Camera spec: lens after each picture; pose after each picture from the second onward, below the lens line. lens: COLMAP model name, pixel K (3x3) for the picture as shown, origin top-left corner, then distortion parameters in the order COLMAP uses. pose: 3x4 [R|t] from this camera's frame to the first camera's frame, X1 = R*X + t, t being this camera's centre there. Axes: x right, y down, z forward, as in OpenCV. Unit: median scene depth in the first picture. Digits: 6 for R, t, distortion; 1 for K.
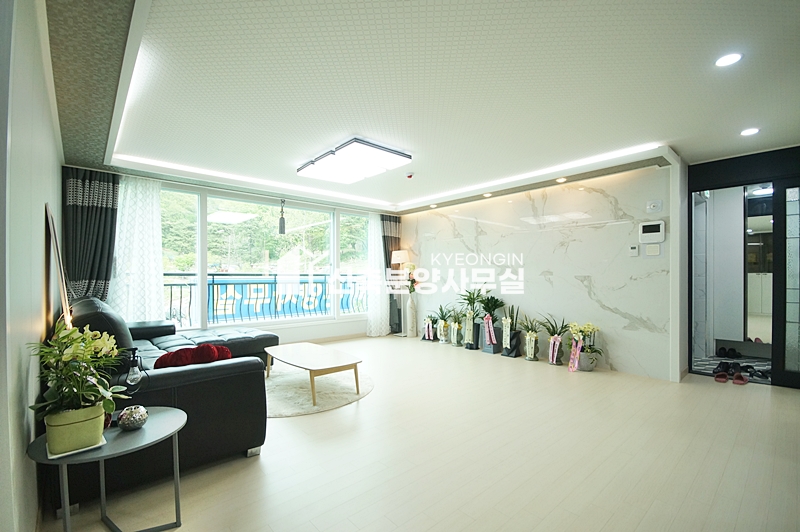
lens RADIAL K [[351.8, 0, 396.3], [0, 351.8, 279.2], [0, 0, 1]] dist [-0.013289, 0.000254]
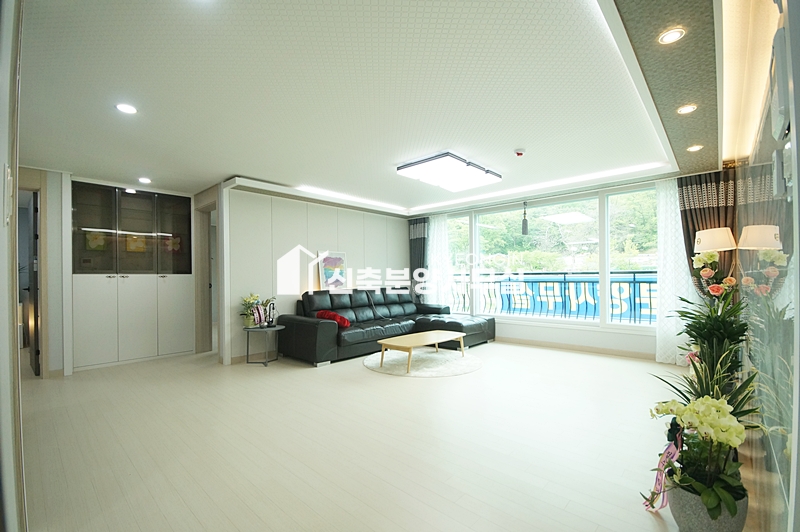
lens RADIAL K [[347.5, 0, 400.0], [0, 347.5, 275.8], [0, 0, 1]] dist [0.001694, -0.012508]
pose [[0.113387, -0.005704, -0.993535, 0.663947], [0.004126, 0.999978, -0.005270, -0.002719], [0.993542, -0.003501, 0.113408, 0.511058]]
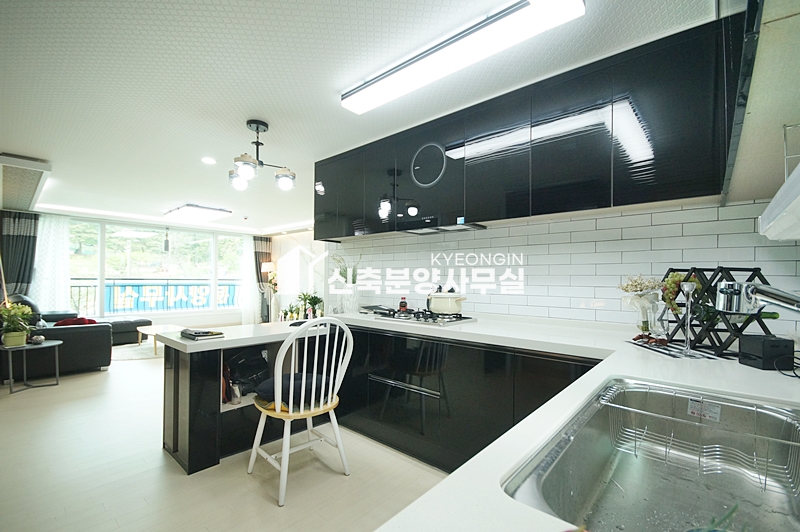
lens RADIAL K [[347.5, 0, 400.0], [0, 347.5, 275.8], [0, 0, 1]] dist [0.001694, -0.012508]
pose [[0.991216, 0.012031, 0.131707, 0.425229], [-0.009887, 0.999808, -0.016920, -0.014363], [-0.131885, 0.015469, 0.991144, -0.509940]]
